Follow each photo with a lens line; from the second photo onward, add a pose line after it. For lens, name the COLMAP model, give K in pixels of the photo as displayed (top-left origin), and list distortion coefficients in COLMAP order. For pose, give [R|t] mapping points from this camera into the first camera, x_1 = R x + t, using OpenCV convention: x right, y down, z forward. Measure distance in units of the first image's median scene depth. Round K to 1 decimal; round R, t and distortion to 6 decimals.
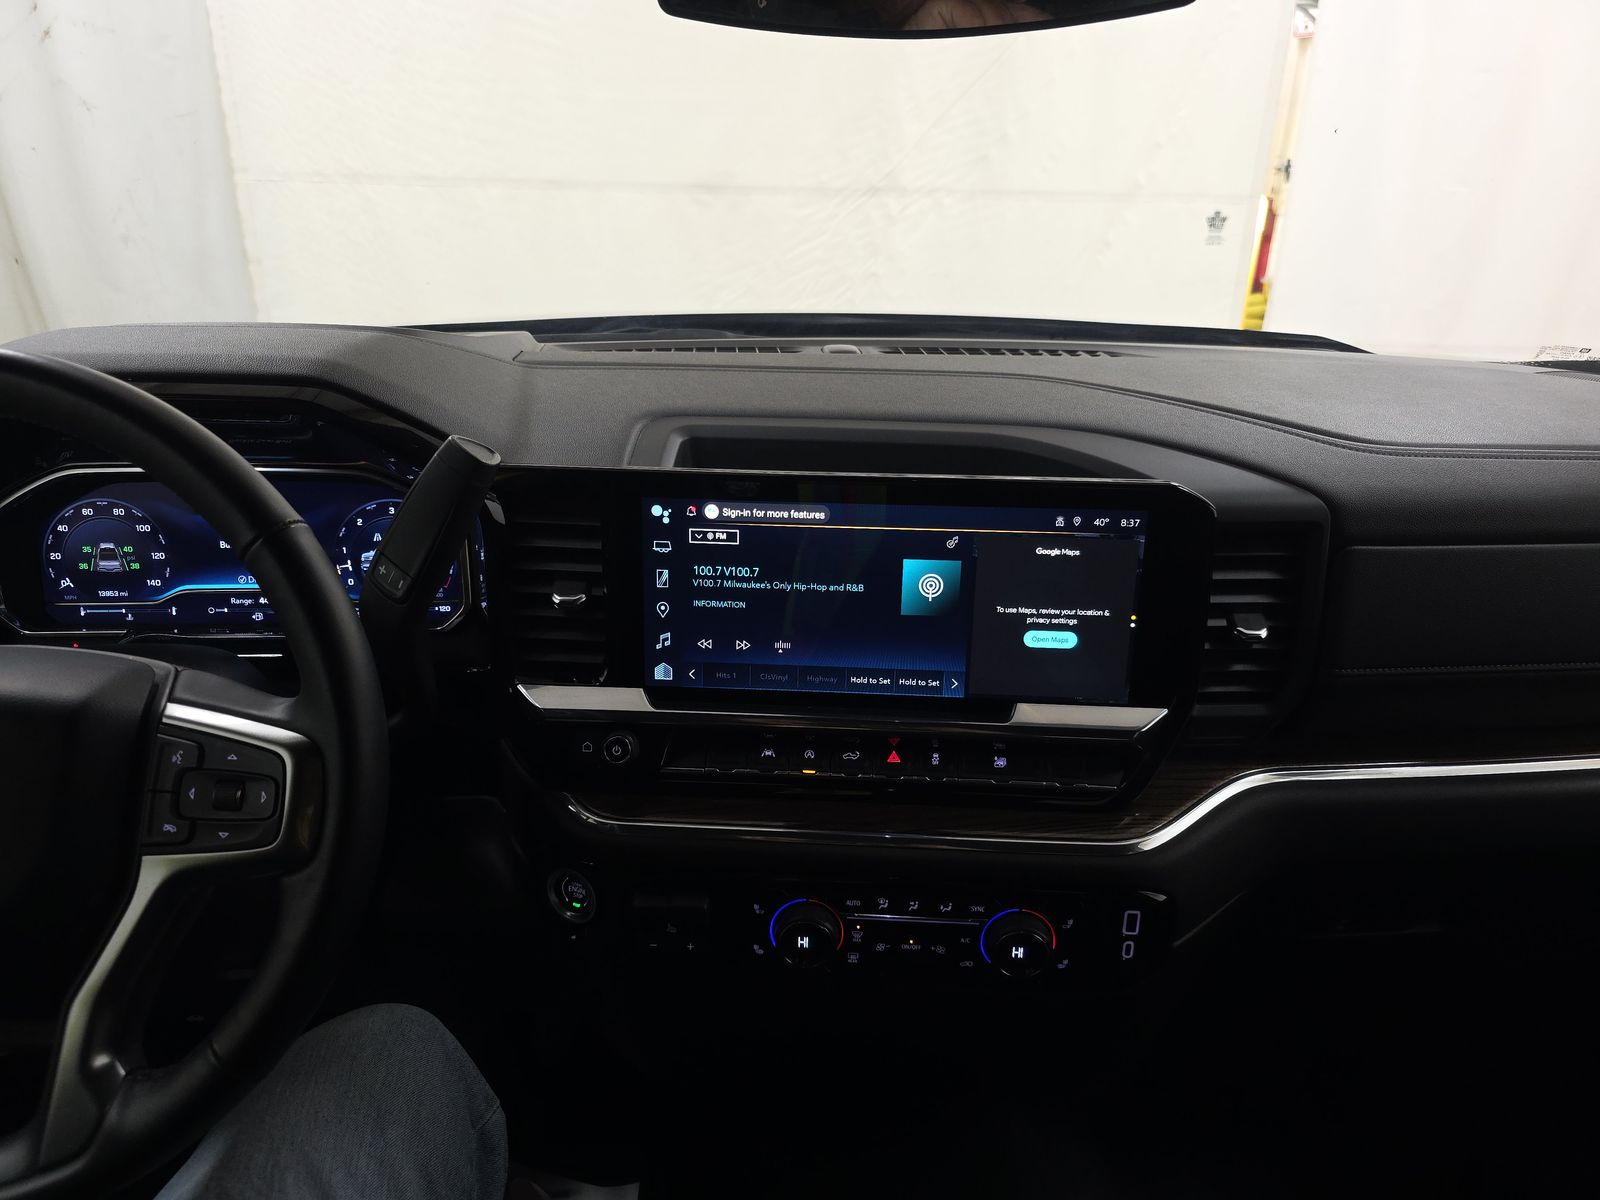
lens RADIAL K [[1067.7, 0, 803.8], [0, 1067.7, 592.6], [0, 0, 1]] dist [0.026515, -0.027606]
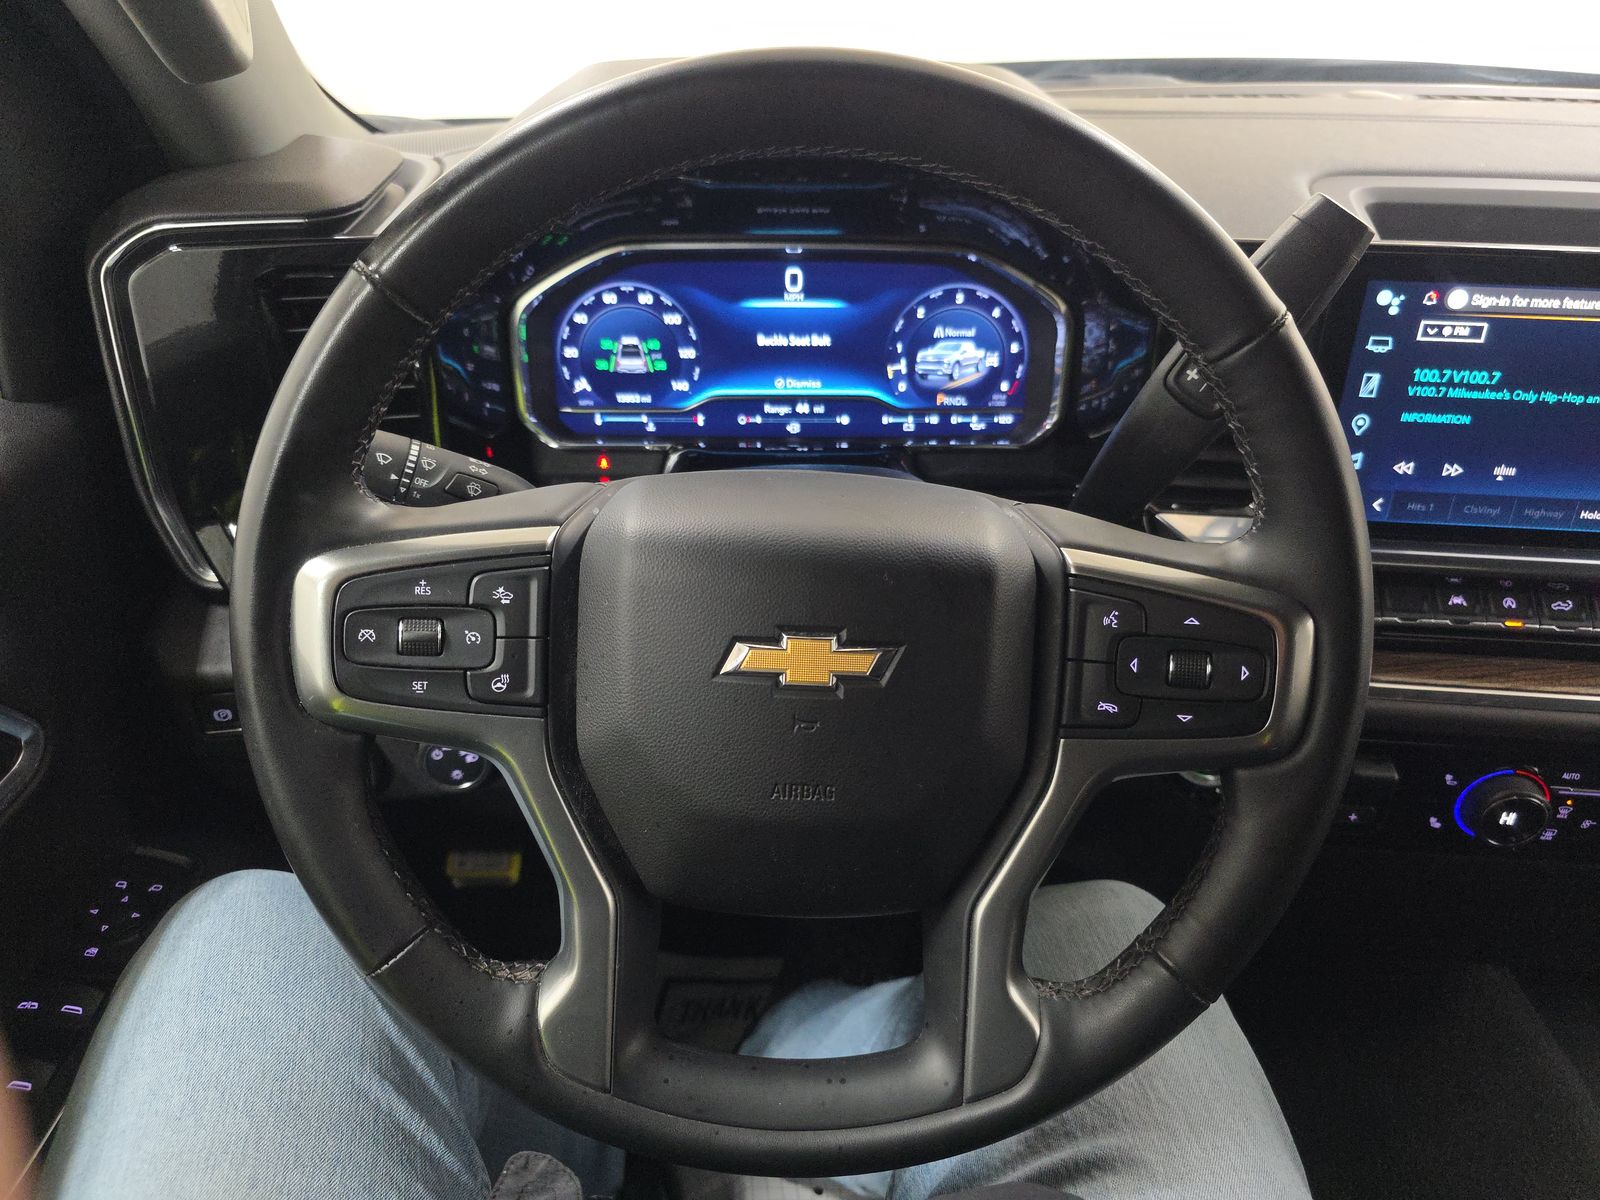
lens RADIAL K [[1067.7, 0, 790.4], [0, 1067.7, 616.5], [0, 0, 1]] dist [0.026515, -0.027606]
pose [[0.998886, 0.017929, -0.043653, -0.522763], [-0.008750, 0.979347, 0.201998, -0.002382], [0.046373, -0.201391, 0.978413, 0.152921]]
